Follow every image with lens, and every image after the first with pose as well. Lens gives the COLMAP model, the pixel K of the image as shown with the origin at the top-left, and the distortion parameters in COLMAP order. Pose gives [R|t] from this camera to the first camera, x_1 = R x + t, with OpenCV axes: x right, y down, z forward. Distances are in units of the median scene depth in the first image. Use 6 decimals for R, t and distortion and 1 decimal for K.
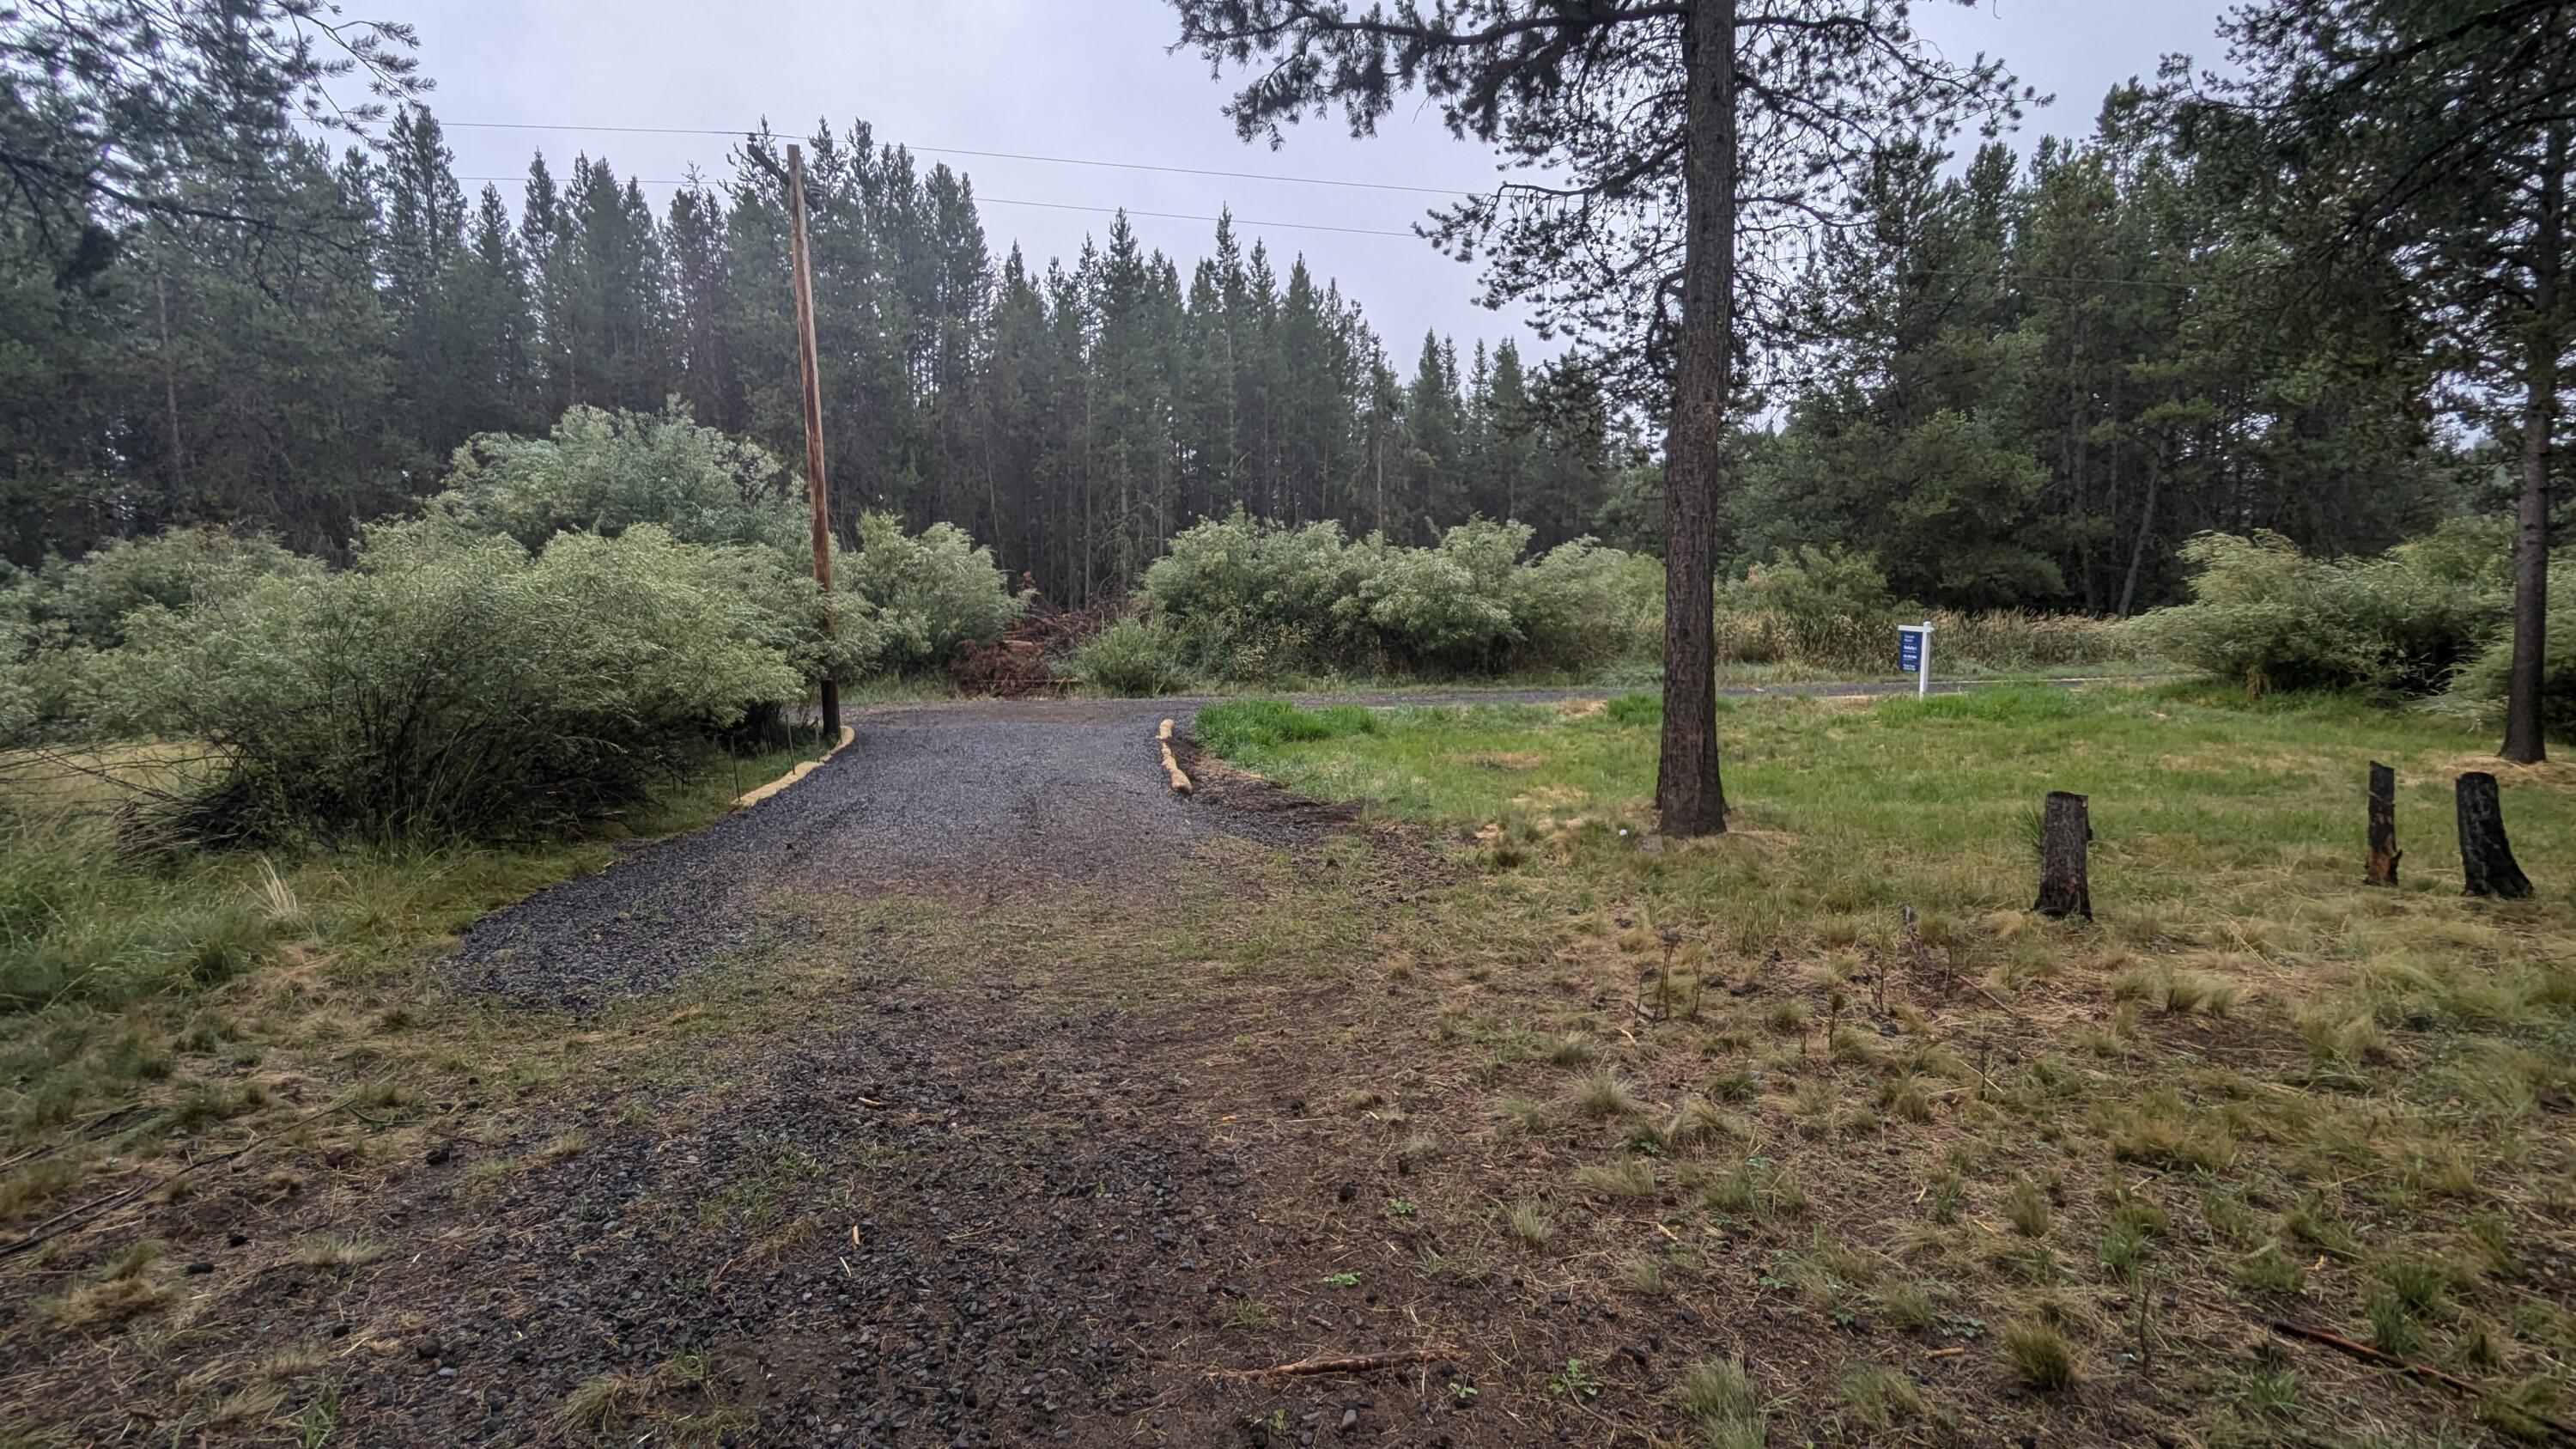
lens RADIAL K [[1225.6, 0, 1288.0], [0, 1225.6, 724.5], [0, 0, 1]] dist [-0.020047, 0.000047]
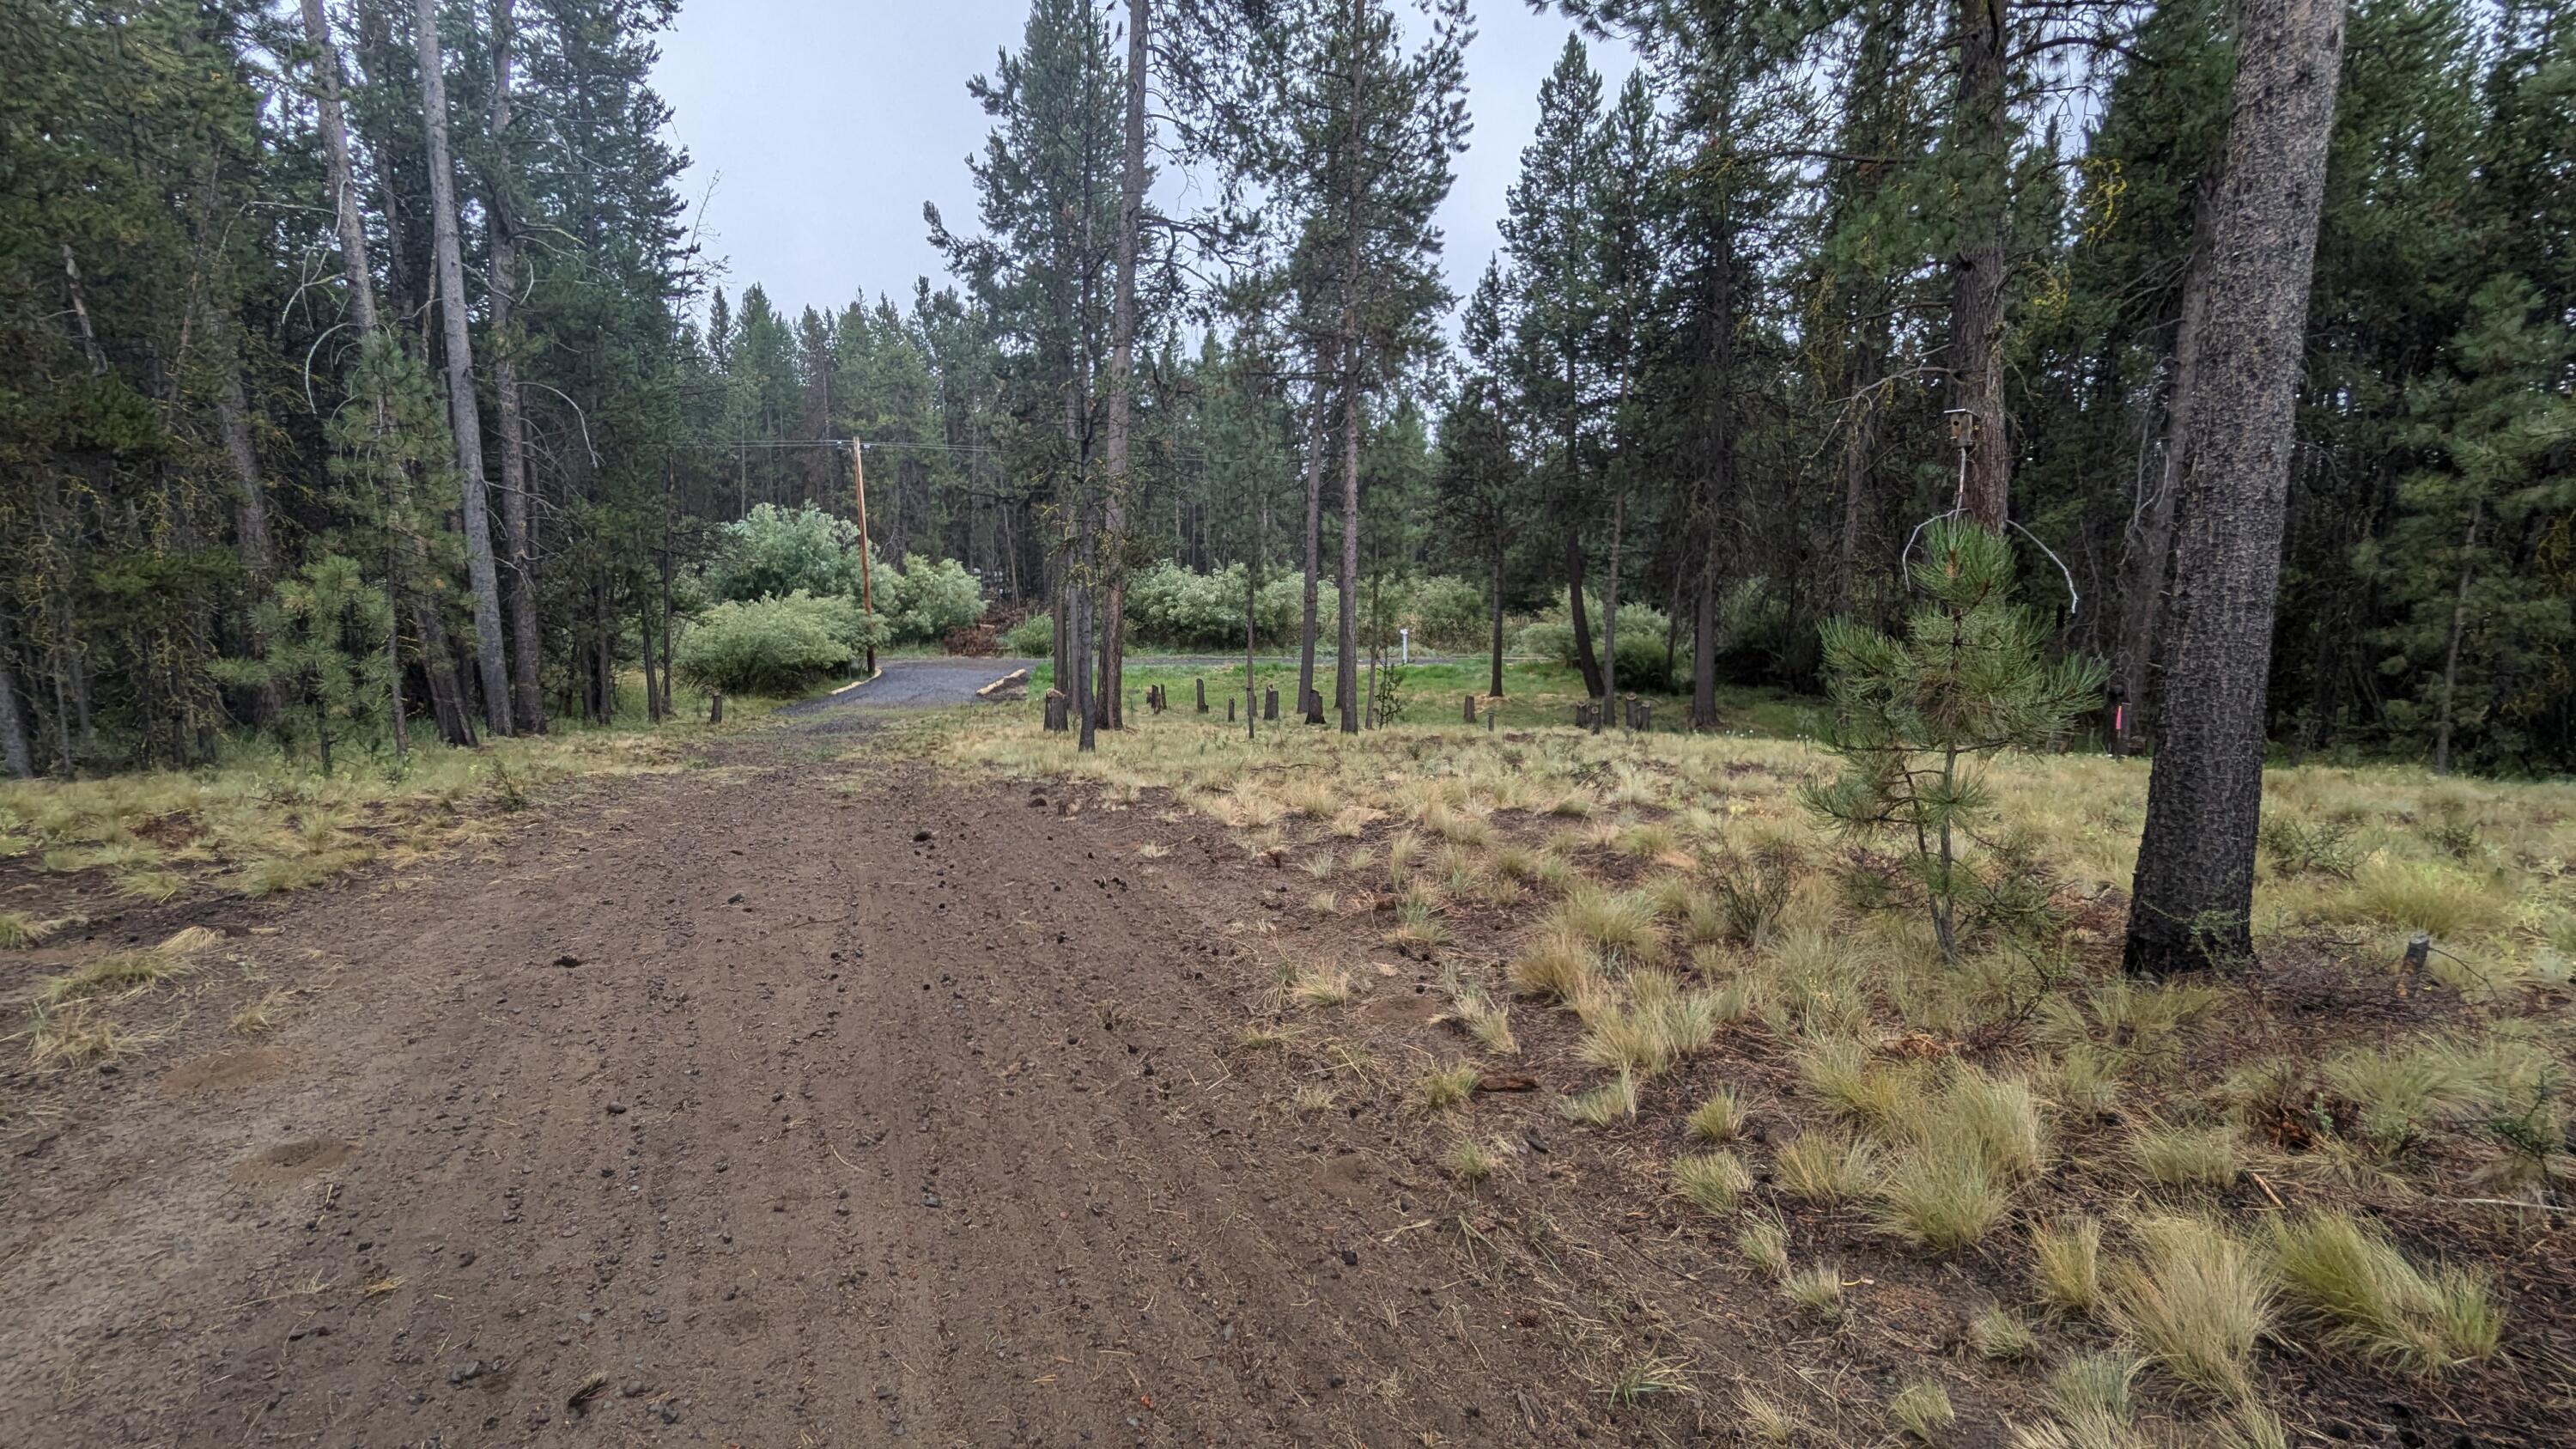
lens RADIAL K [[1224.5, 0, 1288.0], [0, 1224.5, 724.5], [0, 0, 1]] dist [0.001183, -0.000225]
pose [[0.996009, 0.027167, -0.085018, 0.408304], [-0.023700, 0.998856, 0.041526, -0.005554], [0.086049, -0.039346, 0.995514, -0.839470]]
